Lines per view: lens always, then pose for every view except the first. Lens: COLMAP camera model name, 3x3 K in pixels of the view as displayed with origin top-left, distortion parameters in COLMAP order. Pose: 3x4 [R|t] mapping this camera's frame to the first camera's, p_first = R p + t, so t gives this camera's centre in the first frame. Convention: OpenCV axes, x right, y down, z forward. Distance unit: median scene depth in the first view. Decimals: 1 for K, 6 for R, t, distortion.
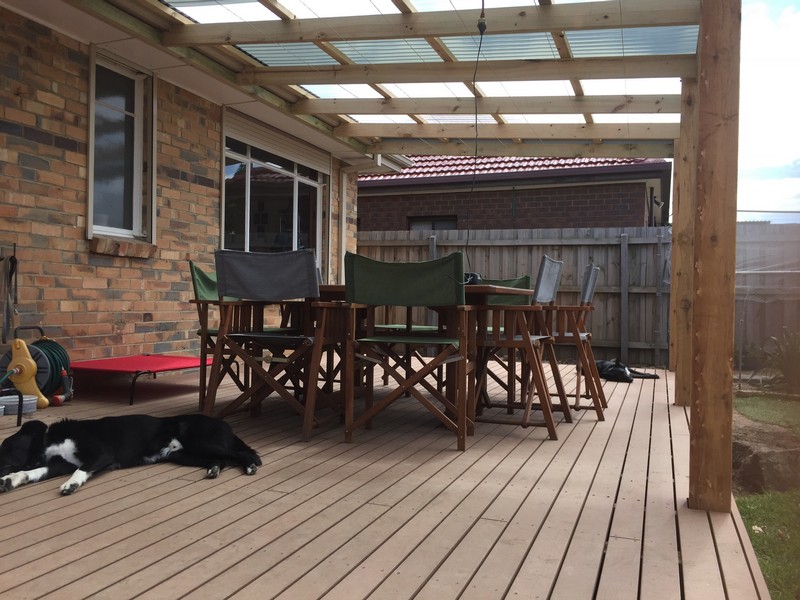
lens RADIAL K [[683.2, 0, 400.0], [0, 683.2, 300.0], [0, 0, 1]] dist [0.084519, -0.131978]
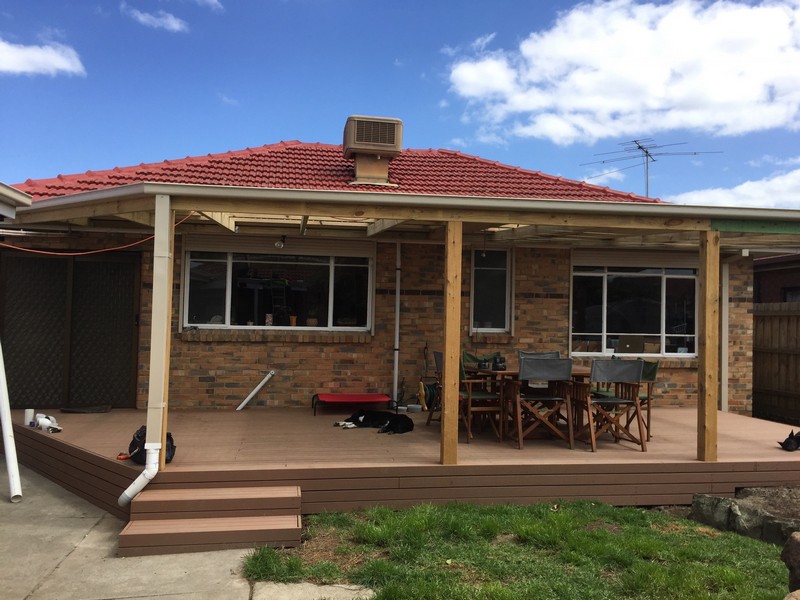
lens RADIAL K [[673.4, 0, 400.0], [0, 673.4, 300.0], [0, 0, 1]] dist [0.197694, -0.240514]
pose [[0.513838, -0.037875, -0.857050, 1.105345], [-0.007440, 0.998791, -0.048600, -0.087056], [0.857855, 0.031349, 0.512935, -0.228953]]
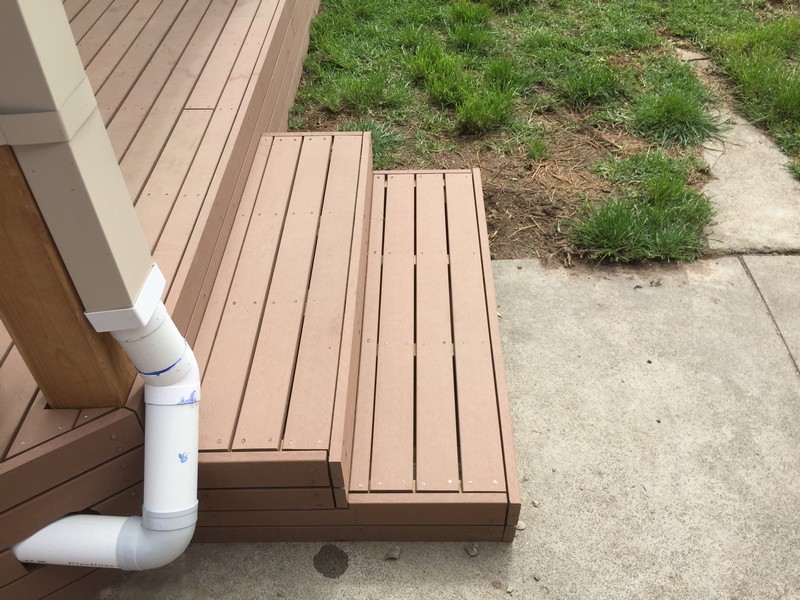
lens RADIAL K [[683.2, 0, 400.0], [0, 683.2, 300.0], [0, 0, 1]] dist [0.084519, -0.131978]
pose [[0.939046, -0.261836, 0.222787, 0.074889], [0.037843, 0.722818, 0.690002, -0.057934], [-0.341702, -0.639512, 0.688668, -0.181554]]
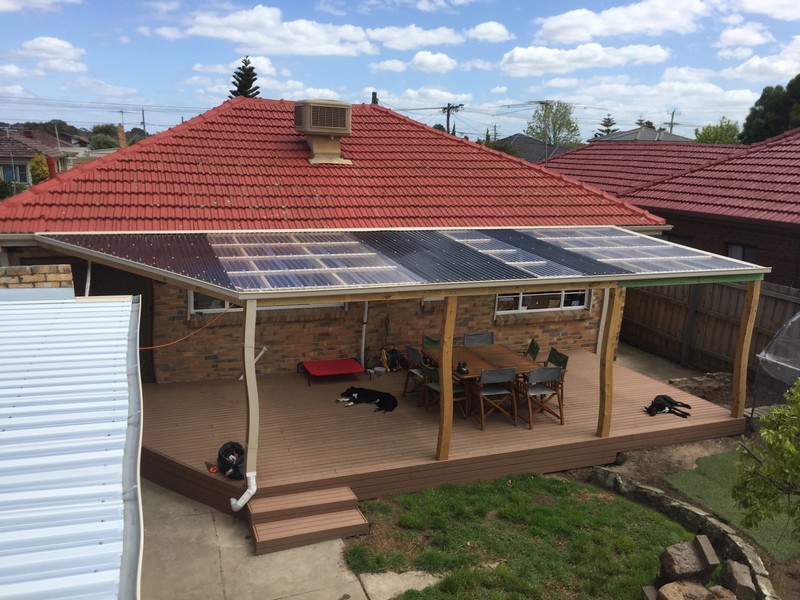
lens RADIAL K [[689.1, 0, 398.3], [0, 689.1, 280.9], [0, 0, 1]] dist [0.082495, 0.005148]
pose [[0.666226, 0.130967, -0.734159, 1.262363], [-0.010287, 0.985979, 0.166554, -0.558247], [0.745679, -0.103410, 0.658232, -0.699451]]
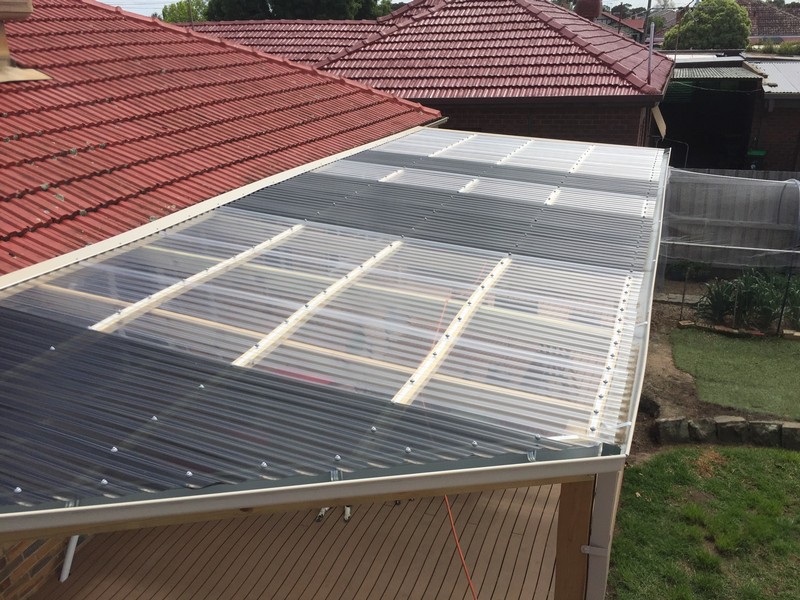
lens RADIAL K [[673.4, 0, 400.0], [0, 673.4, 300.0], [0, 0, 1]] dist [0.197694, -0.240514]
pose [[0.997137, -0.056952, -0.049741, -0.055545], [0.071055, 0.930728, 0.358742, -0.591413], [0.025865, -0.361249, 0.932110, -0.468547]]
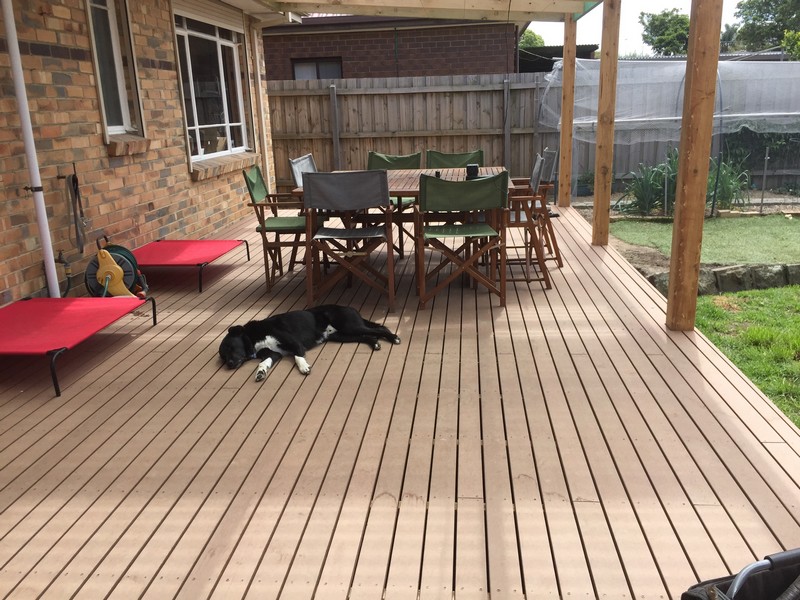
lens RADIAL K [[683.2, 0, 400.0], [0, 683.2, 300.0], [0, 0, 1]] dist [0.084519, -0.131978]
pose [[0.963681, -0.116425, 0.240340, -0.269156], [0.047524, 0.960366, 0.274660, -0.116843], [-0.262792, -0.253263, 0.931020, -0.169621]]
